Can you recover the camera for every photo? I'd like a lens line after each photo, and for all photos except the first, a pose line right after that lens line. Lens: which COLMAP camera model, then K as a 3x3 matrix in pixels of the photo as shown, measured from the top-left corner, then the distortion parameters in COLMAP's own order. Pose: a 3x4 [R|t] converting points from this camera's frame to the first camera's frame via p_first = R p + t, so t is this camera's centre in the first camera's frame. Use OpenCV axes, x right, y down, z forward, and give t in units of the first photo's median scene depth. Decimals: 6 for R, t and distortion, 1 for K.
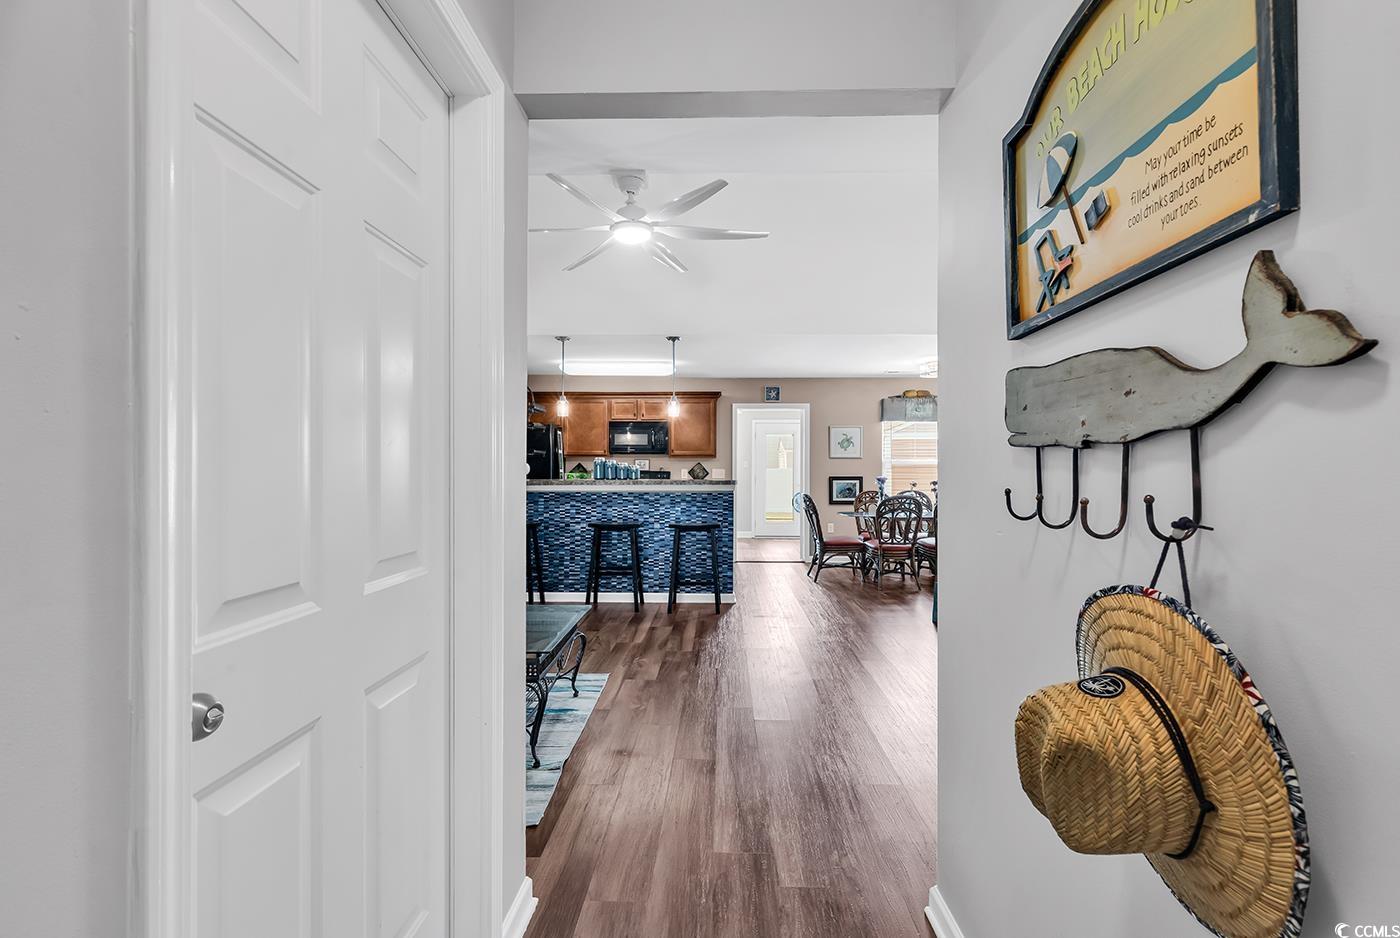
lens RADIAL K [[633.1, 0, 712.4], [0, 633.1, 474.4], [0, 0, 1]] dist [0.007722, 0.000080]
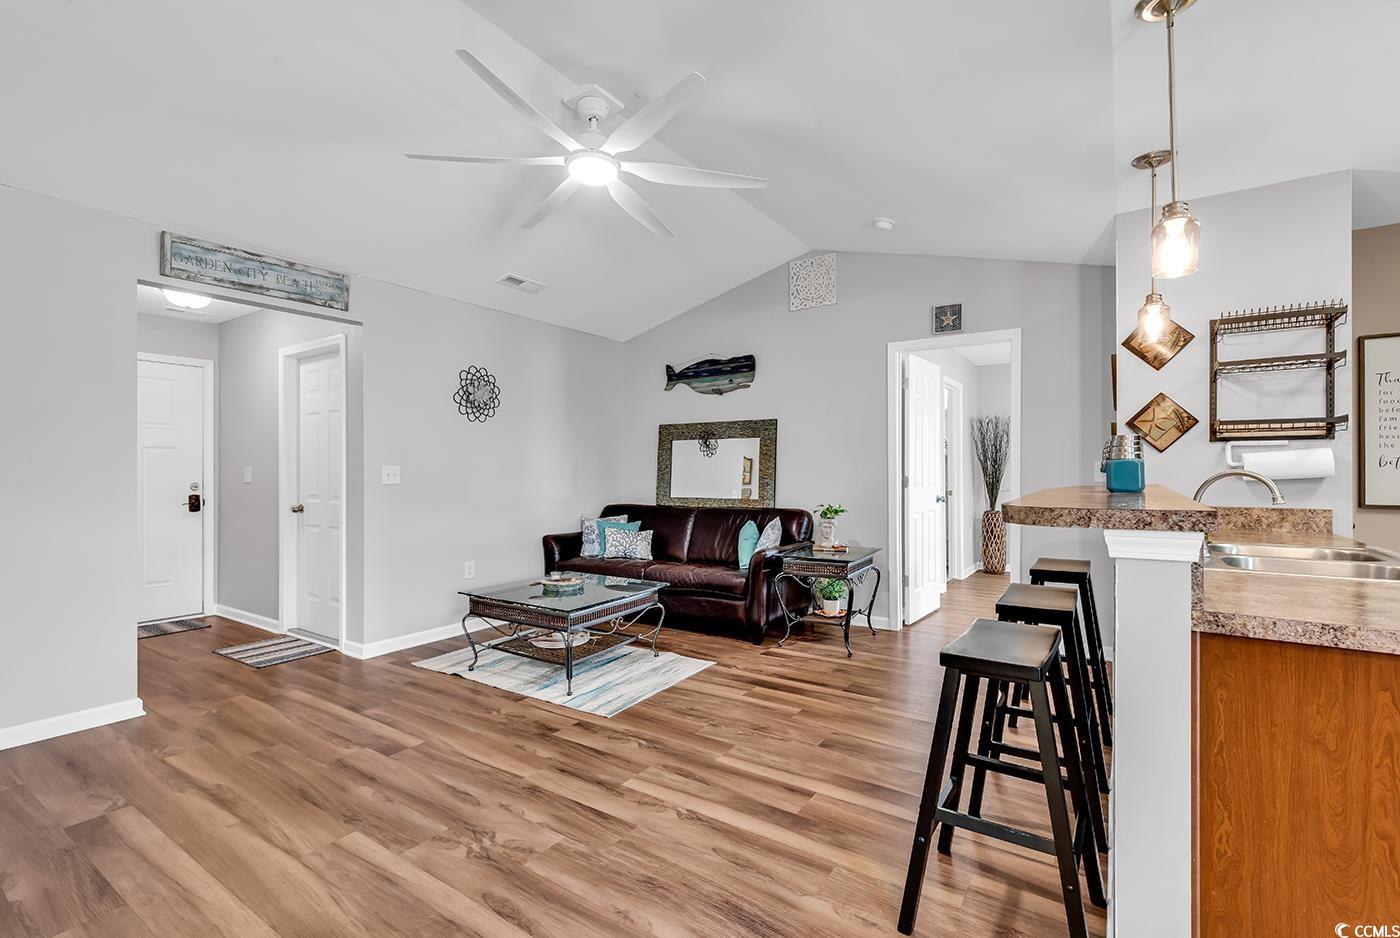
lens RADIAL K [[633.1, 0, 704.9], [0, 633.1, 468.2], [0, 0, 1]] dist [0.007722, 0.000080]
pose [[-0.540746, -0.001077, -0.841185, 0.210477], [0.000702, 0.999998, -0.001732, -0.004076], [0.841185, -0.001527, -0.540745, 0.702338]]
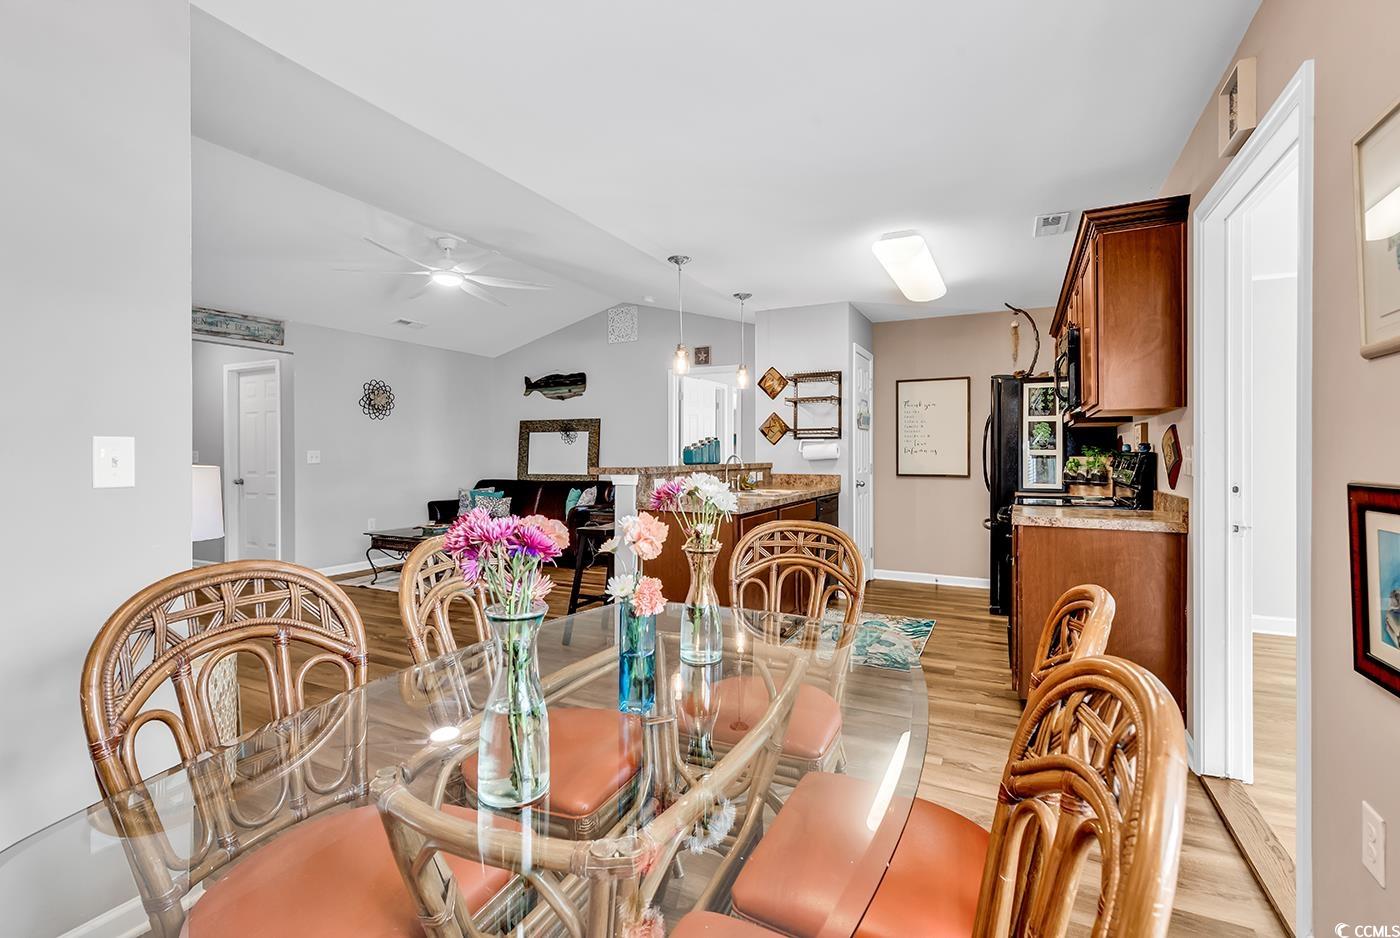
lens RADIAL K [[633.1, 0, 707.5], [0, 633.1, 460.6], [0, 0, 1]] dist [0.007722, 0.000080]
pose [[-0.424690, 0.008666, -0.905297, 0.393132], [-0.001868, 0.999944, 0.010448, -0.003937], [0.905337, 0.006128, -0.424650, 0.943848]]
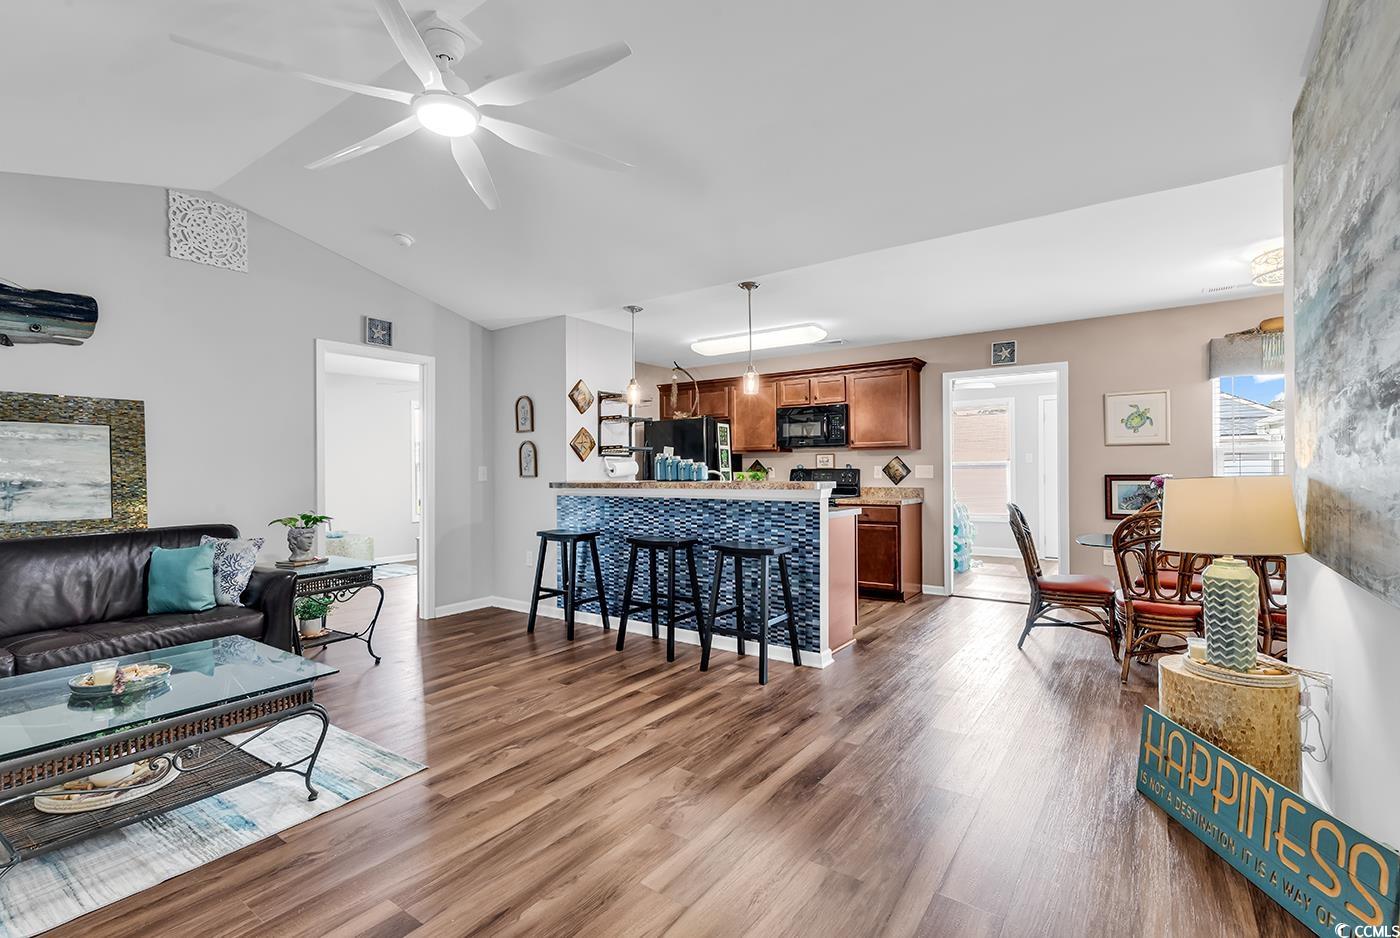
lens RADIAL K [[633.1, 0, 703.8], [0, 633.1, 471.3], [0, 0, 1]] dist [0.007722, 0.000080]
pose [[0.829187, -0.007543, -0.558921, 0.214382], [0.007121, 0.999970, -0.002931, -0.001163], [0.558926, -0.001550, 0.829216, 0.268749]]
